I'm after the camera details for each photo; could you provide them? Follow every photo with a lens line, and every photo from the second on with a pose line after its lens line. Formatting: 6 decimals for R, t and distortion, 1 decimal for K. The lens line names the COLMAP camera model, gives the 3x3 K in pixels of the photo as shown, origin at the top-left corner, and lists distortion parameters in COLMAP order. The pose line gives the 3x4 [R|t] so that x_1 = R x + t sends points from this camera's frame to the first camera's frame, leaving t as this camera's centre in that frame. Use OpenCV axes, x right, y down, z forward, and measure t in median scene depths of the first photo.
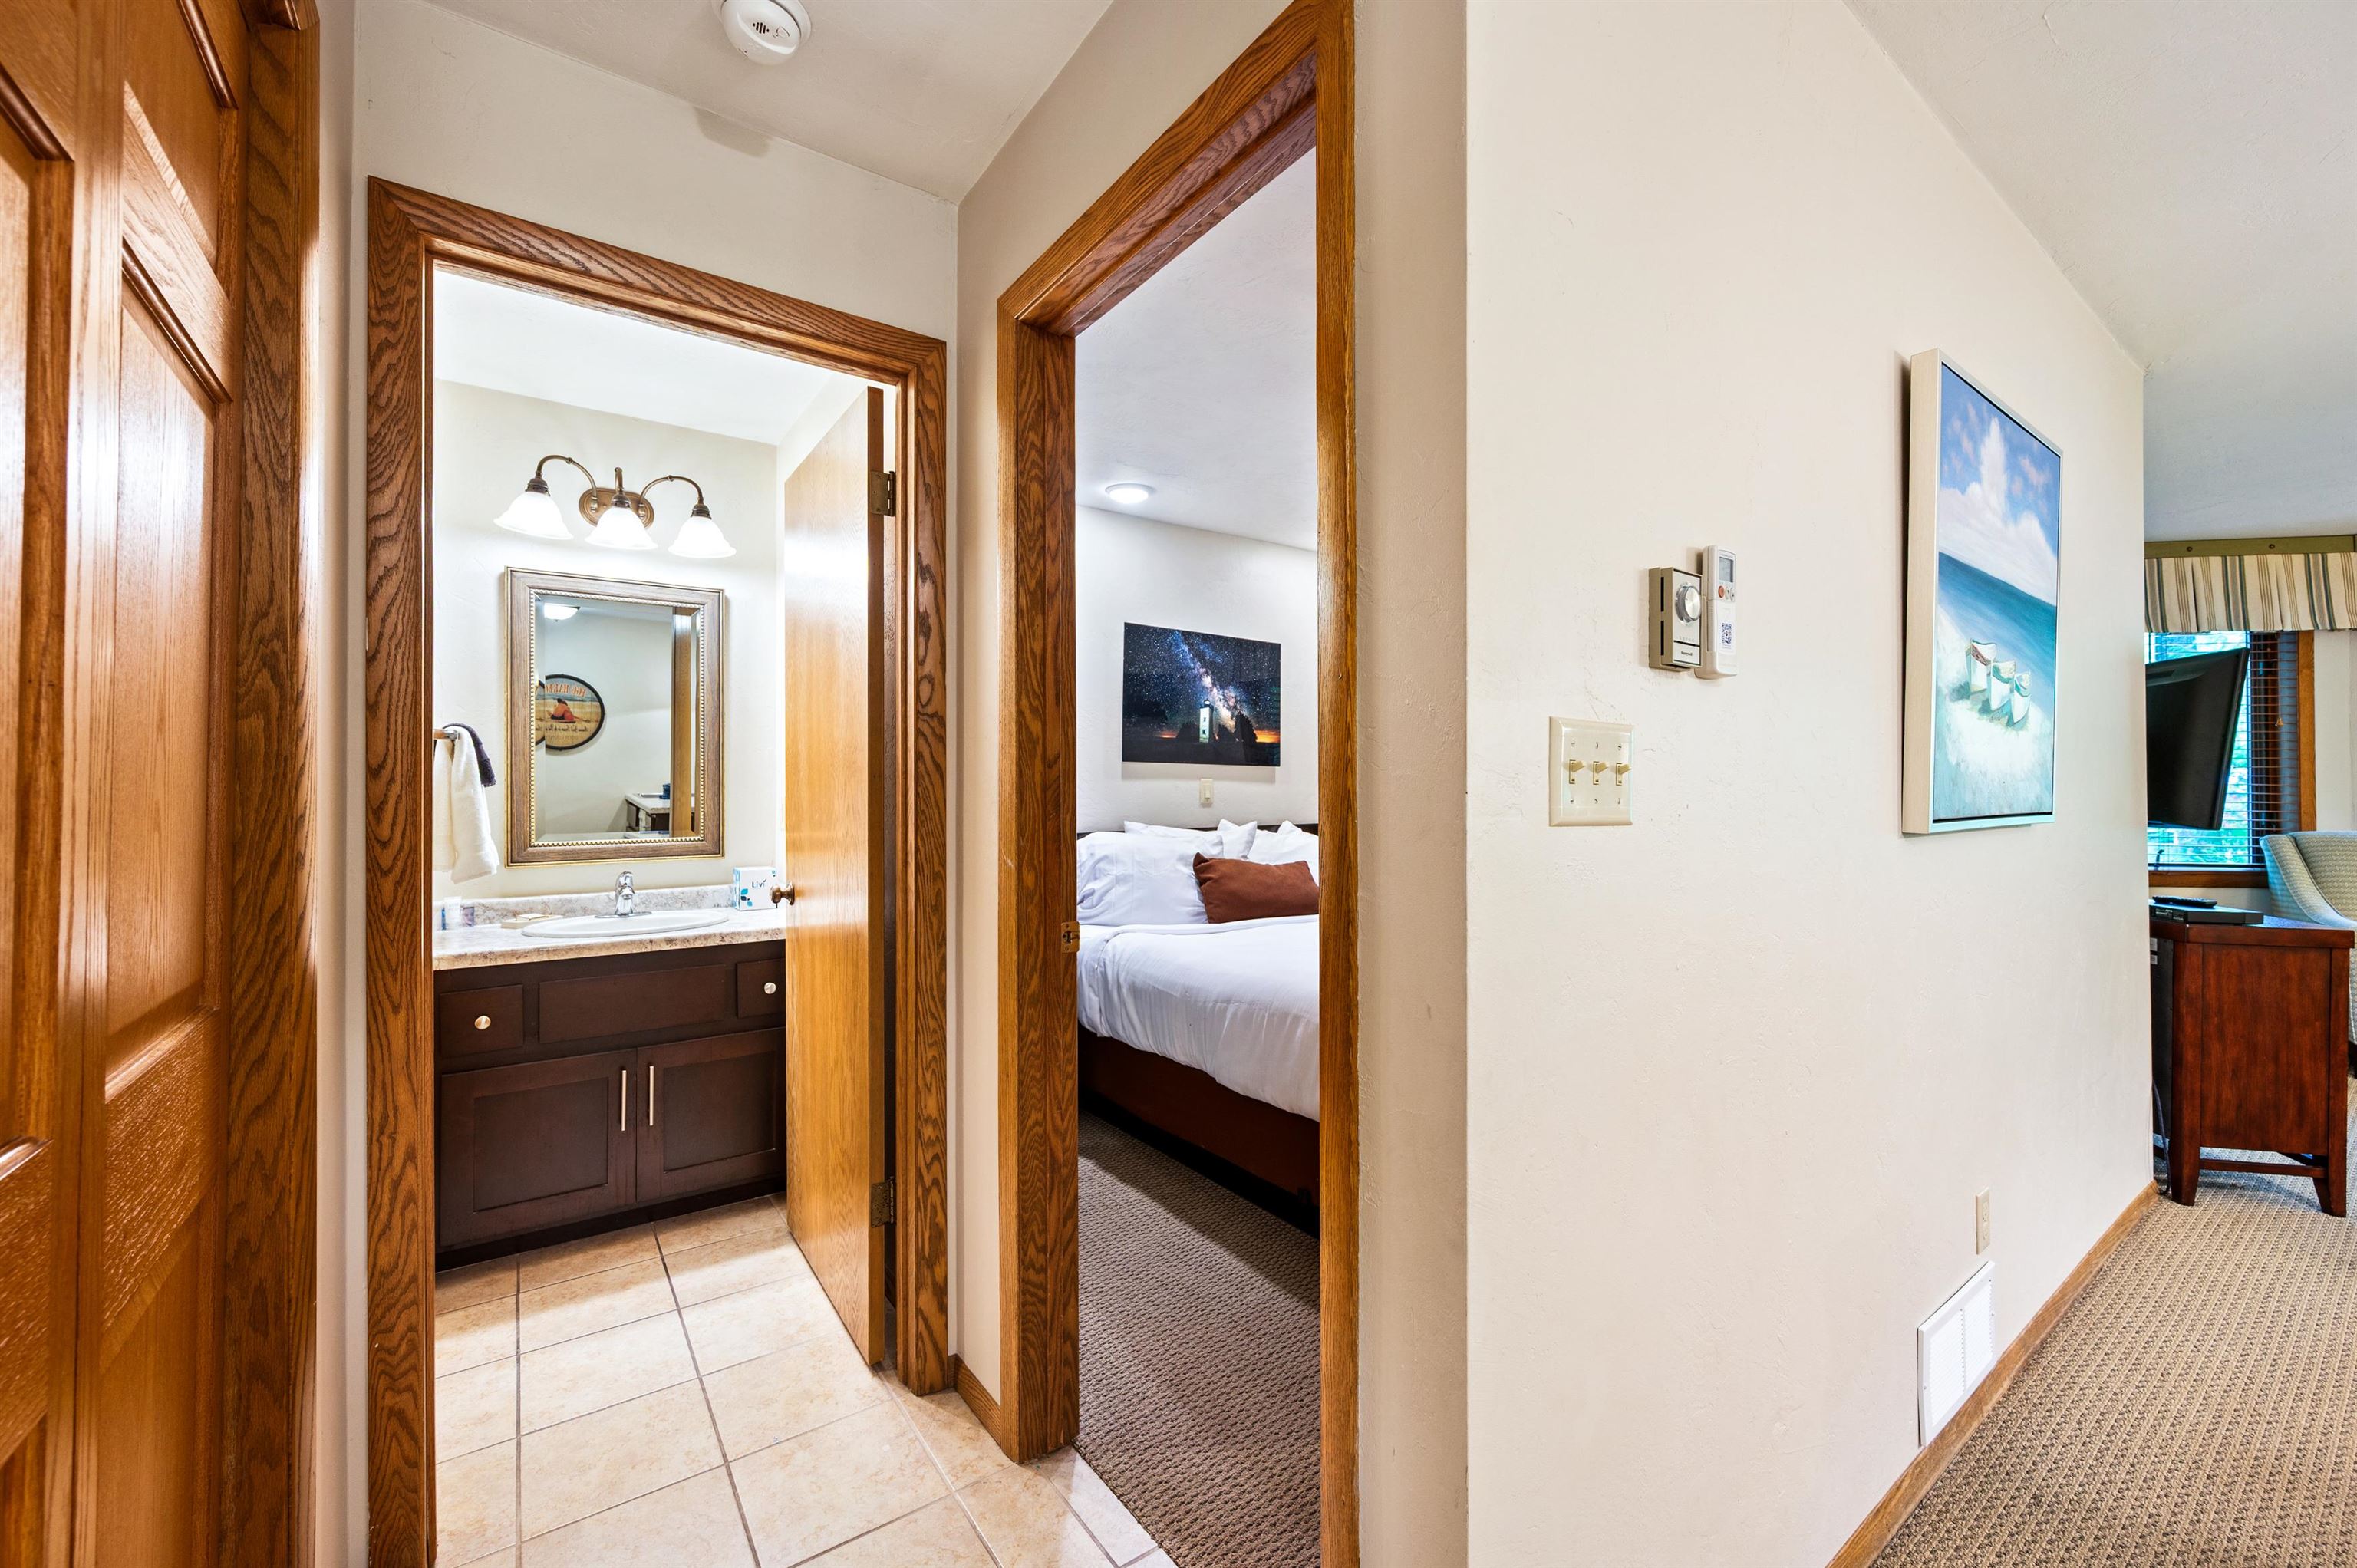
lens RADIAL K [[920.8, 0, 1181.9], [0, 920.8, 792.3], [0, 0, 1]] dist [0.000425, 0.000144]
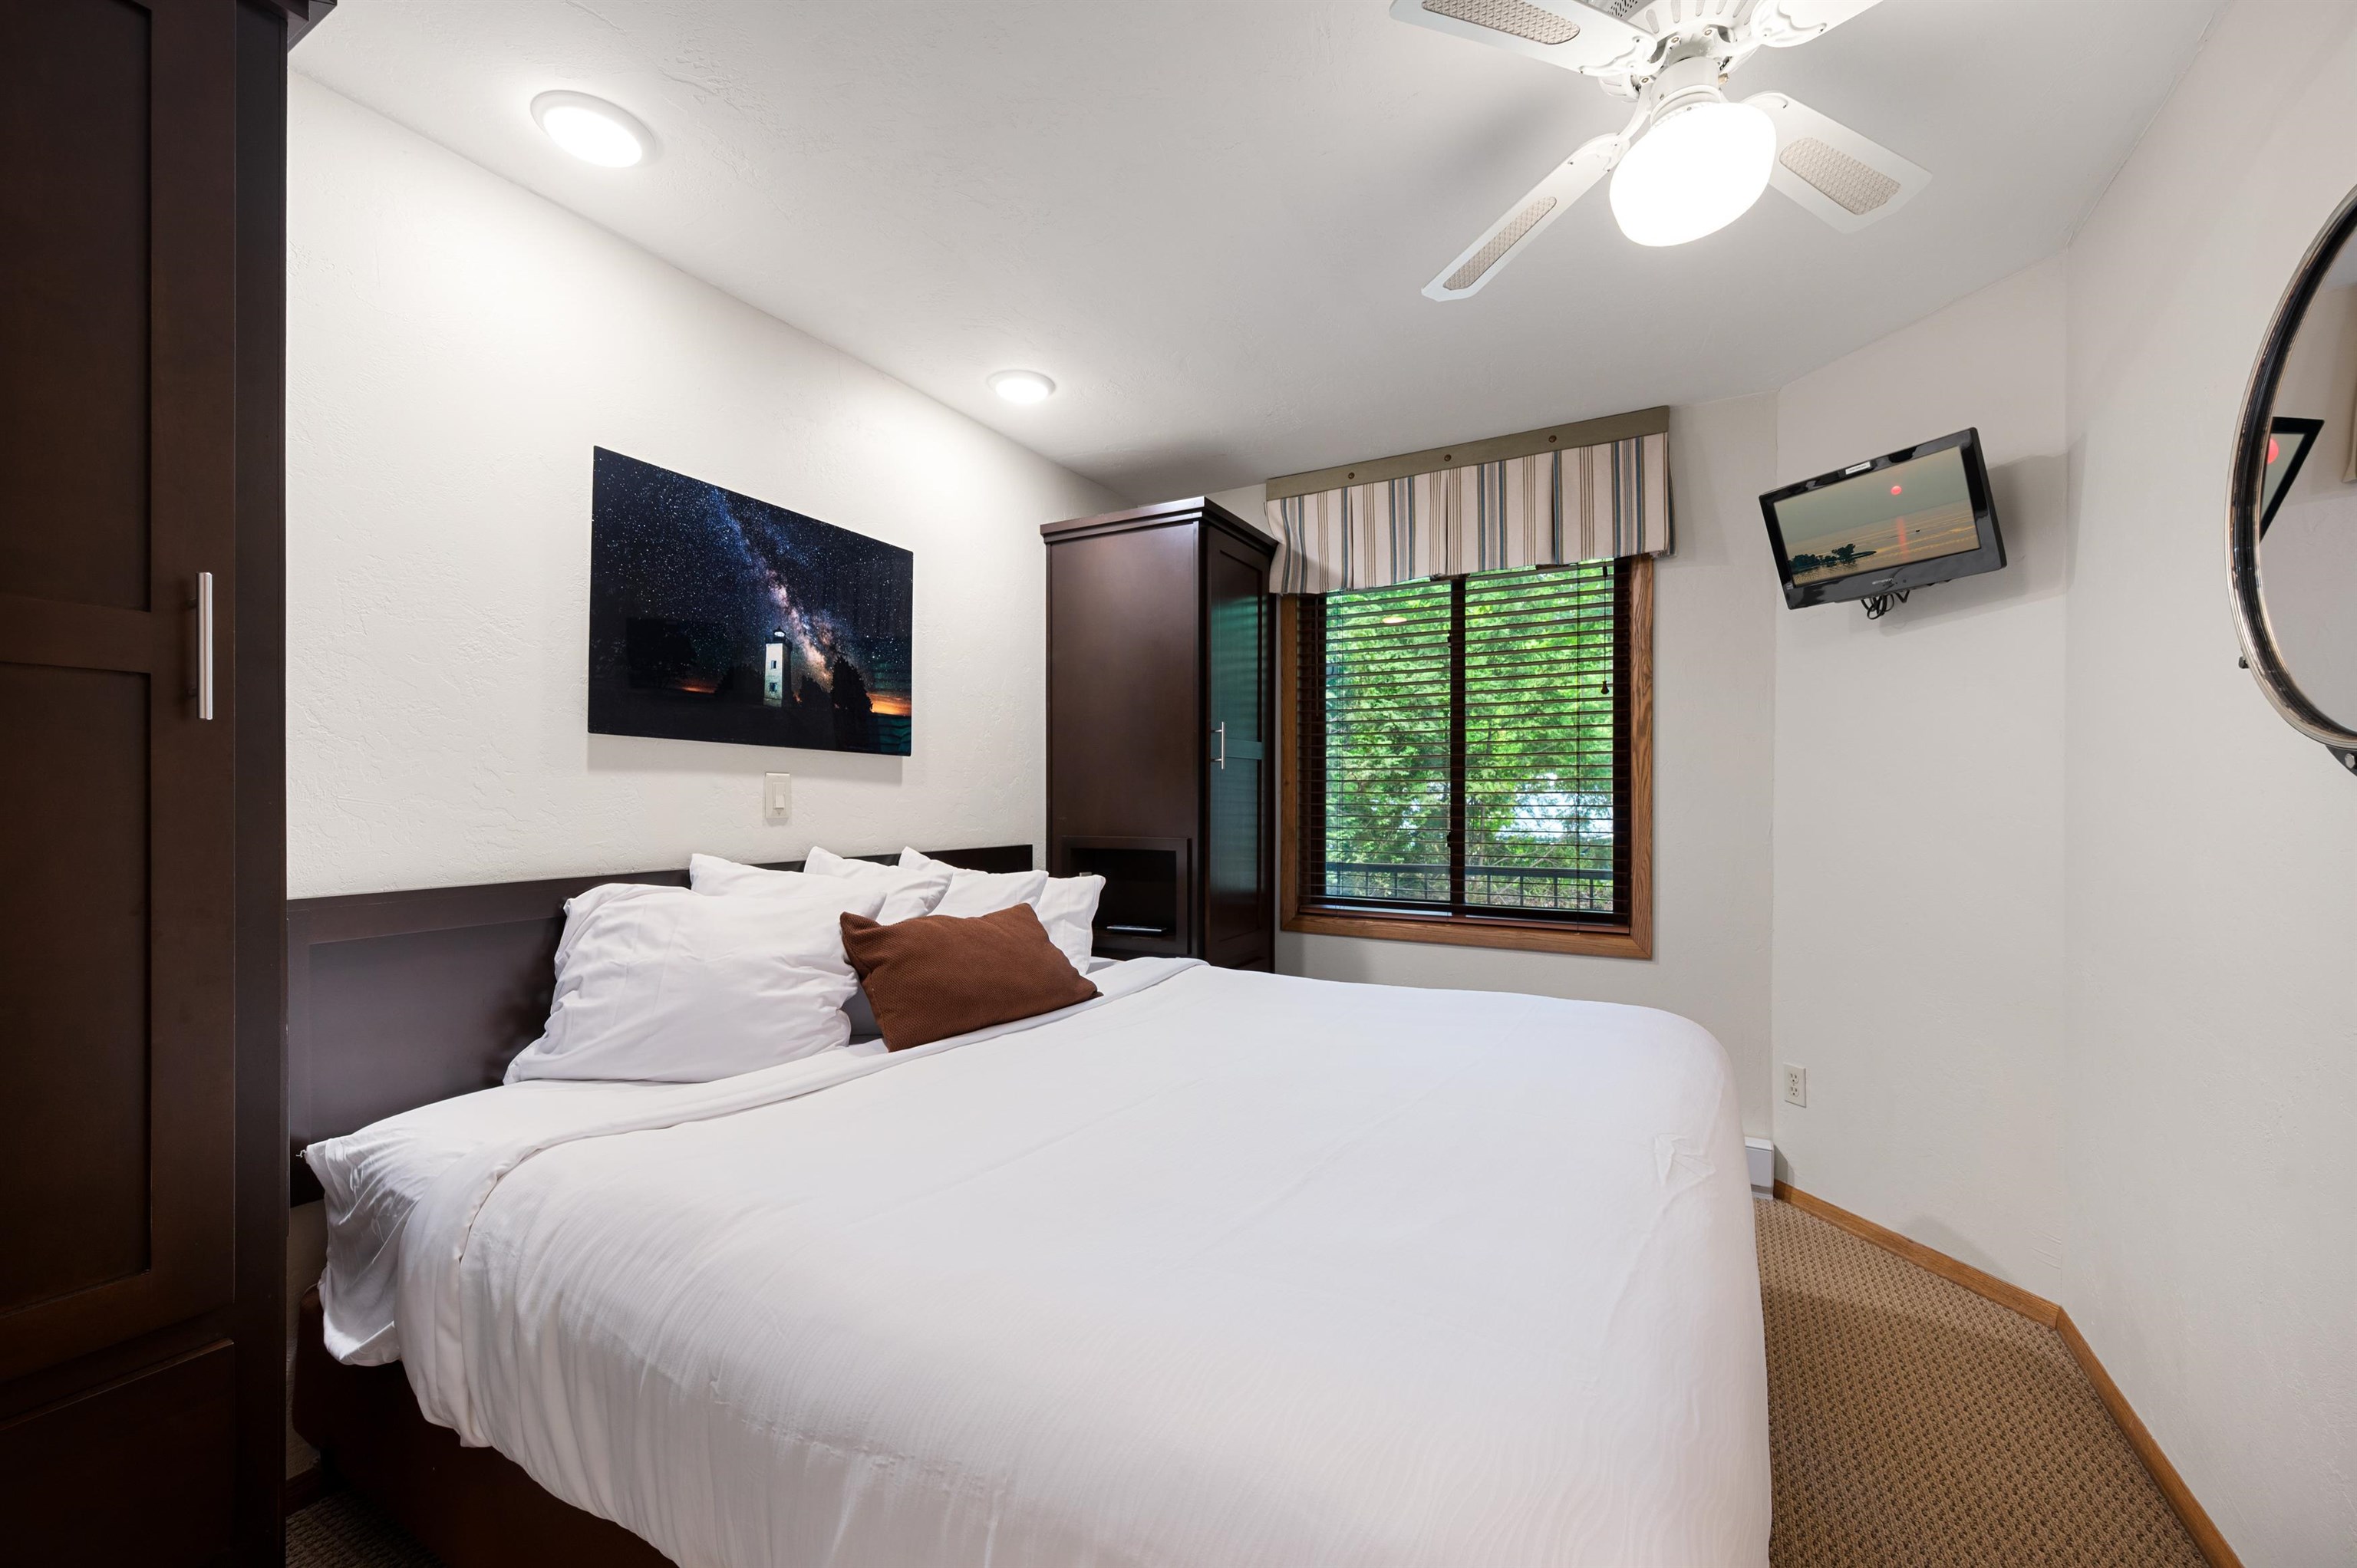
lens RADIAL K [[933.6, 0, 1179.0], [0, 933.6, 803.0], [0, 0, 1]] dist [0.000312, 0.000299]
pose [[0.907955, 0.001628, 0.419064, 0.010497], [-0.002847, 0.999993, 0.002284, 0.001549], [-0.419057, -0.003267, 0.907954, 0.394277]]
